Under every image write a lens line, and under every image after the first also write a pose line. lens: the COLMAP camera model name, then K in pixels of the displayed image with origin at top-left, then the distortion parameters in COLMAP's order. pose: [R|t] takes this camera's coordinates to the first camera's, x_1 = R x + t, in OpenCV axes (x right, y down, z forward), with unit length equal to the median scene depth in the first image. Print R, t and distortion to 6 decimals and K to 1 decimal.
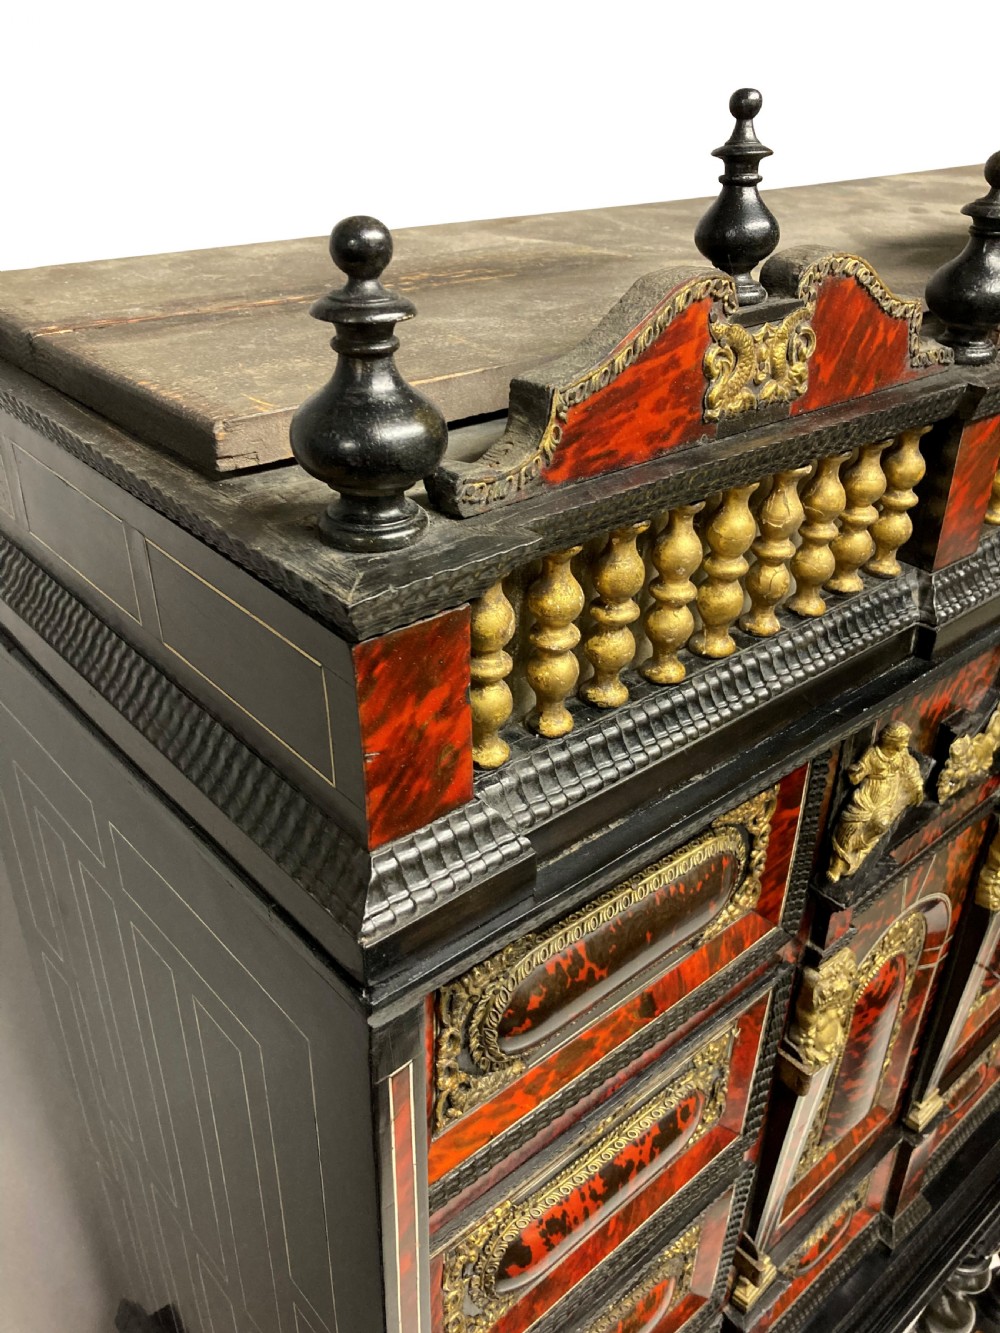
lens RADIAL K [[1112.4, 0, 526.5], [0, 1112.4, 653.5], [0, 0, 1]] dist [0.024087, -0.019808]
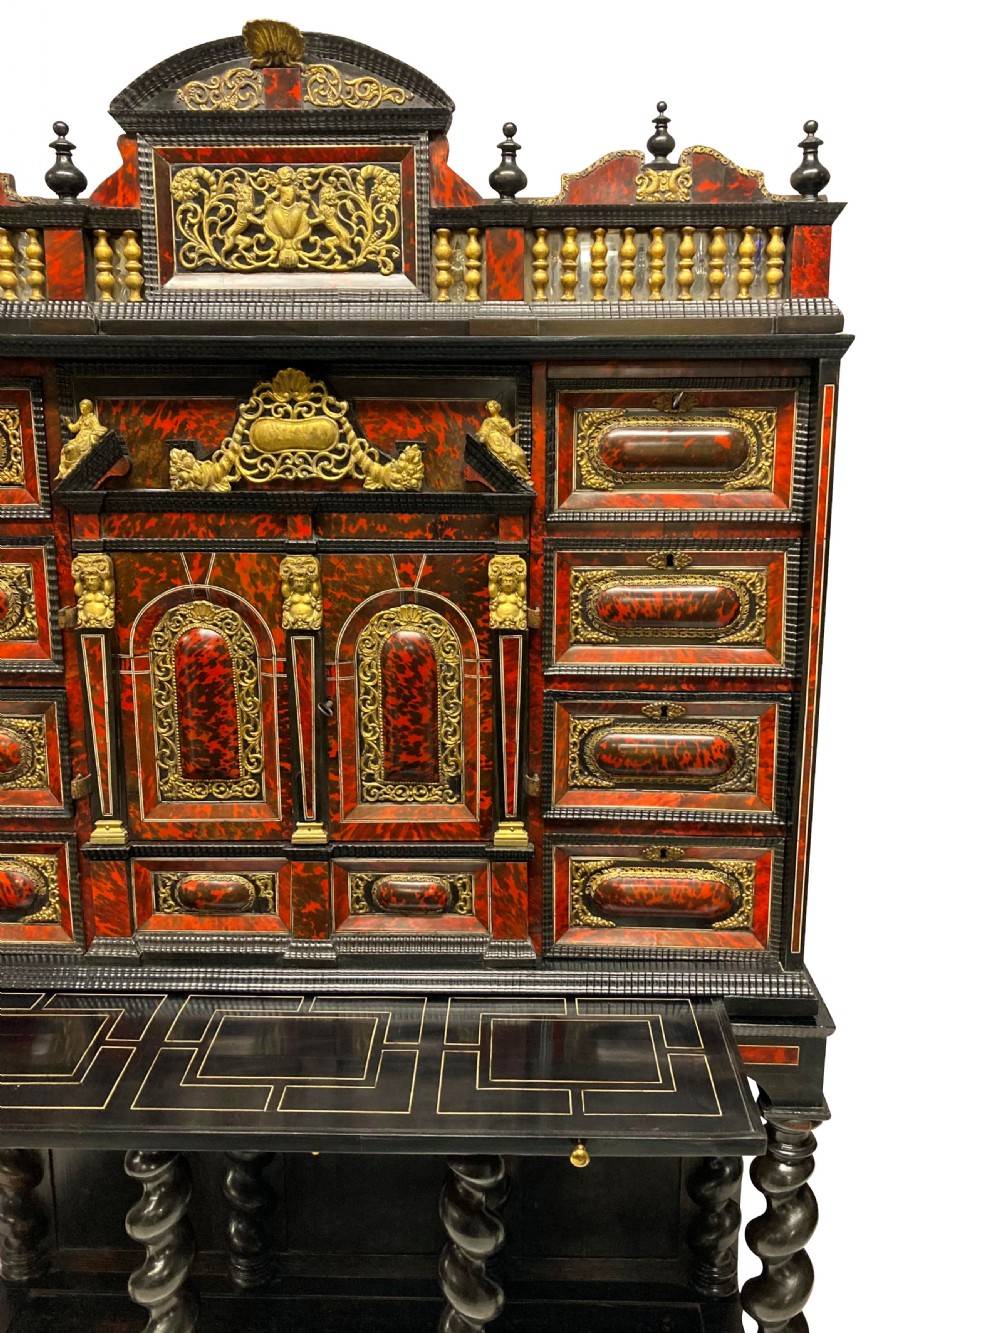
lens RADIAL K [[1167.3, 0, 504.0], [0, 1167.3, 661.8], [0, 0, 1]] dist [0.069240, -0.117533]
pose [[0.731332, 0.118308, -0.671682, 3.594043], [-0.320629, 0.928864, -0.185497, 0.992160], [0.601955, 0.351021, 0.717241, 0.139840]]
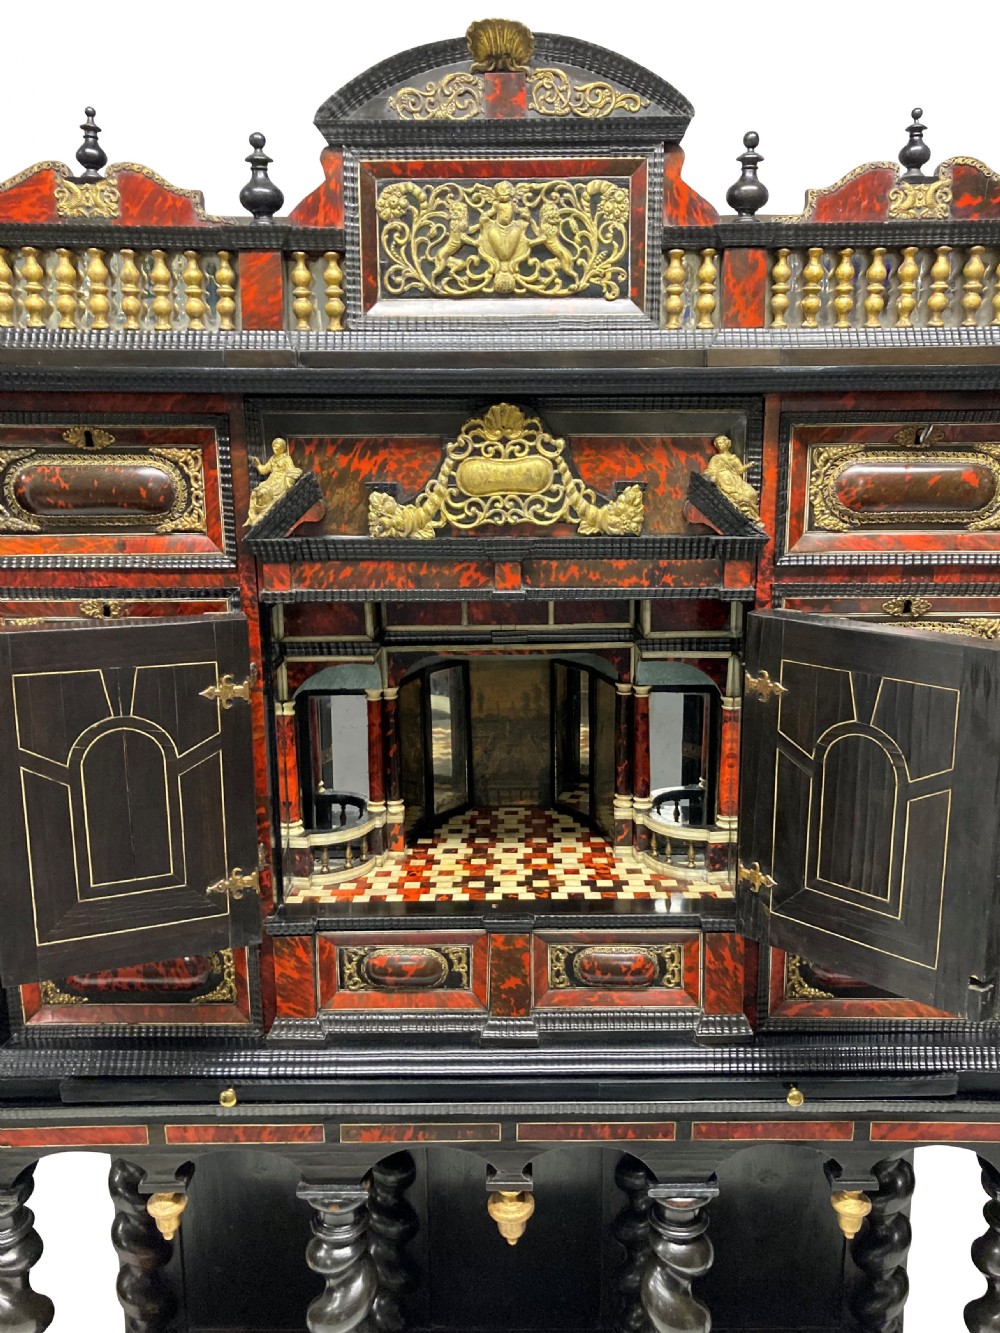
lens RADIAL K [[1167.3, 0, 531.0], [0, 1167.3, 694.9], [0, 0, 1]] dist [0.069240, -0.117533]
pose [[0.748589, 0.120392, -0.652012, 2.971669], [-0.306383, 0.934901, -0.179138, 1.026824], [0.588000, 0.333866, 0.736743, -0.070373]]
